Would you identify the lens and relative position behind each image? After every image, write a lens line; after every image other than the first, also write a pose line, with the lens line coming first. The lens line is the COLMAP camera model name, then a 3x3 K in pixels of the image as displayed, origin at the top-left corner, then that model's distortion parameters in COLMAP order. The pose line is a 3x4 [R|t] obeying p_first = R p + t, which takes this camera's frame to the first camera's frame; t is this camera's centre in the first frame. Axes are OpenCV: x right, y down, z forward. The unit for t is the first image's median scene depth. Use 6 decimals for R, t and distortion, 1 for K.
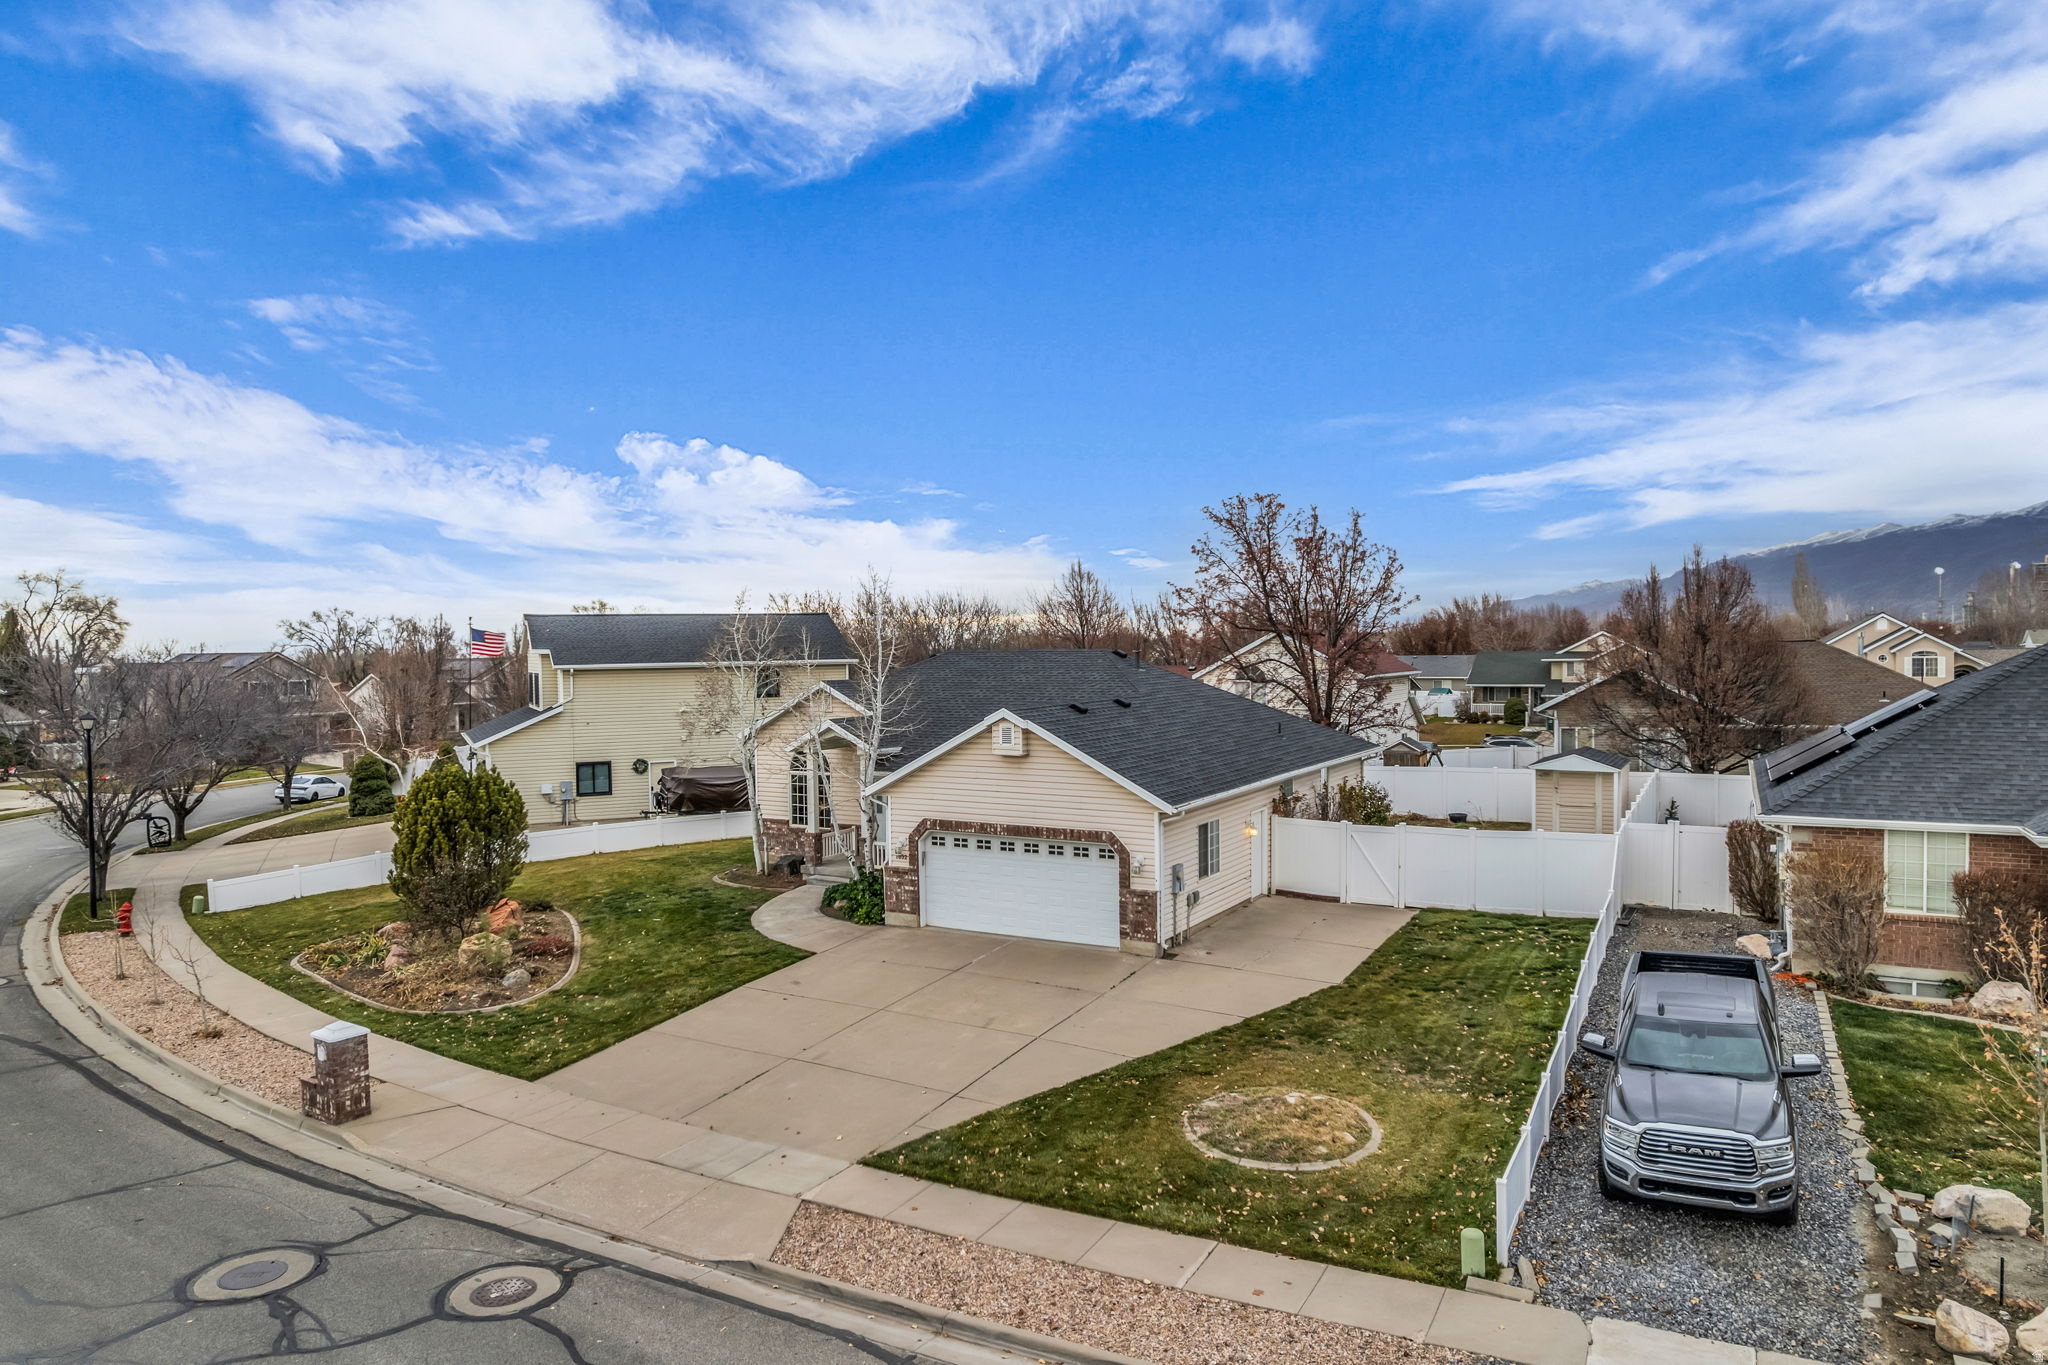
lens RADIAL K [[1316.4, 0, 1024.0], [0, 1316.4, 682.5], [0, 0, 1]] dist [-0.068515, 0.059261]
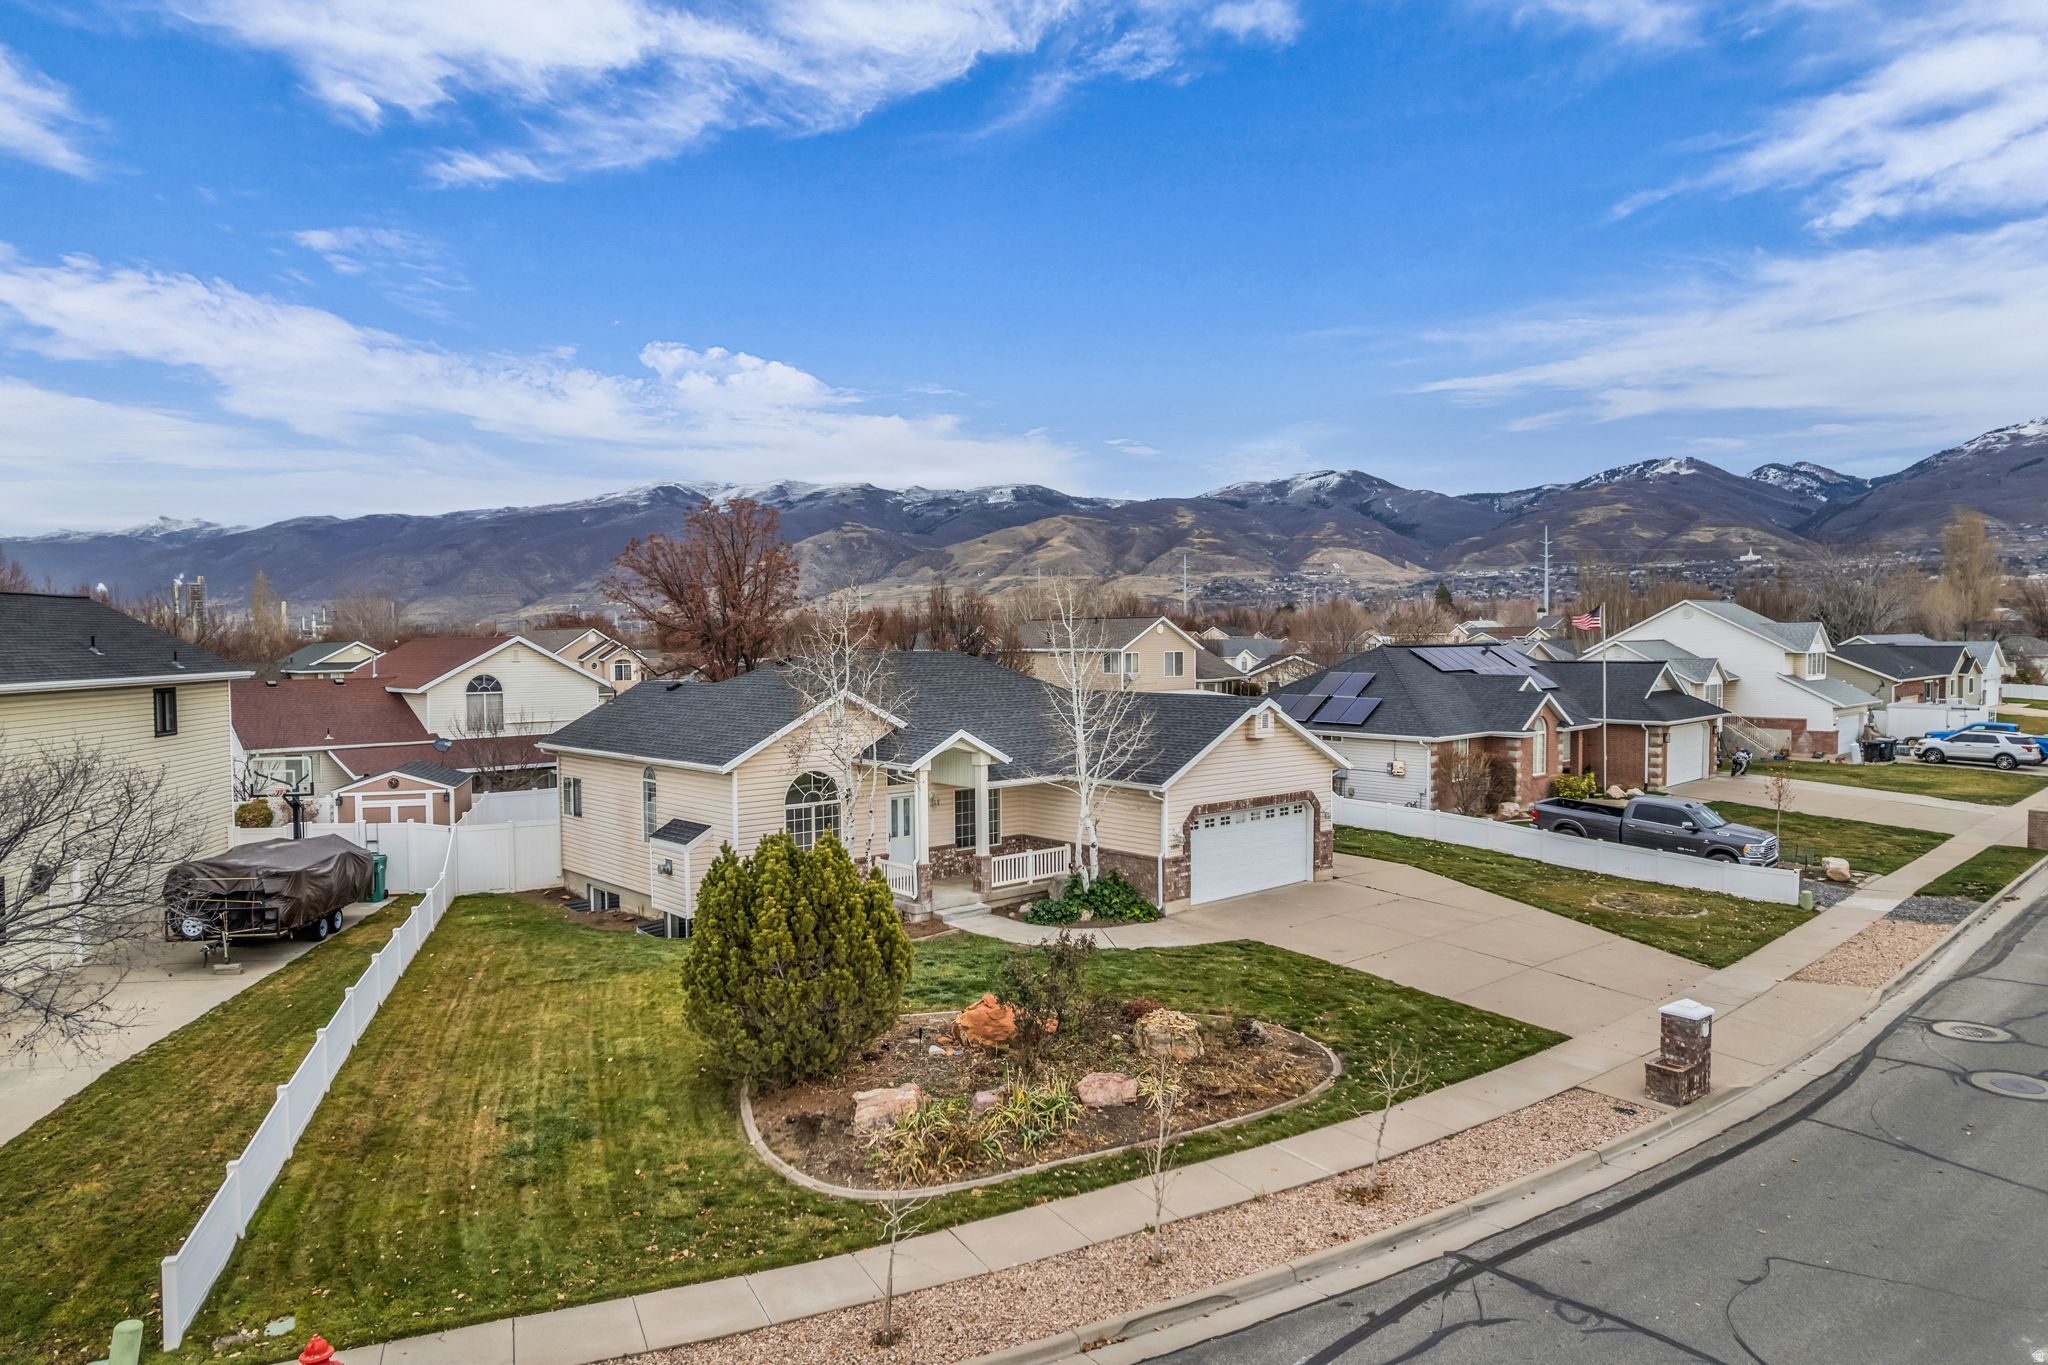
lens RADIAL K [[1316.4, 0, 1024.0], [0, 1316.4, 682.5], [0, 0, 1]] dist [-0.068515, 0.059261]
pose [[0.296034, -0.019090, 0.954986, -1.481526], [0.029488, 0.999506, 0.010839, -0.016015], [-0.954722, 0.024952, 0.296451, 1.058461]]
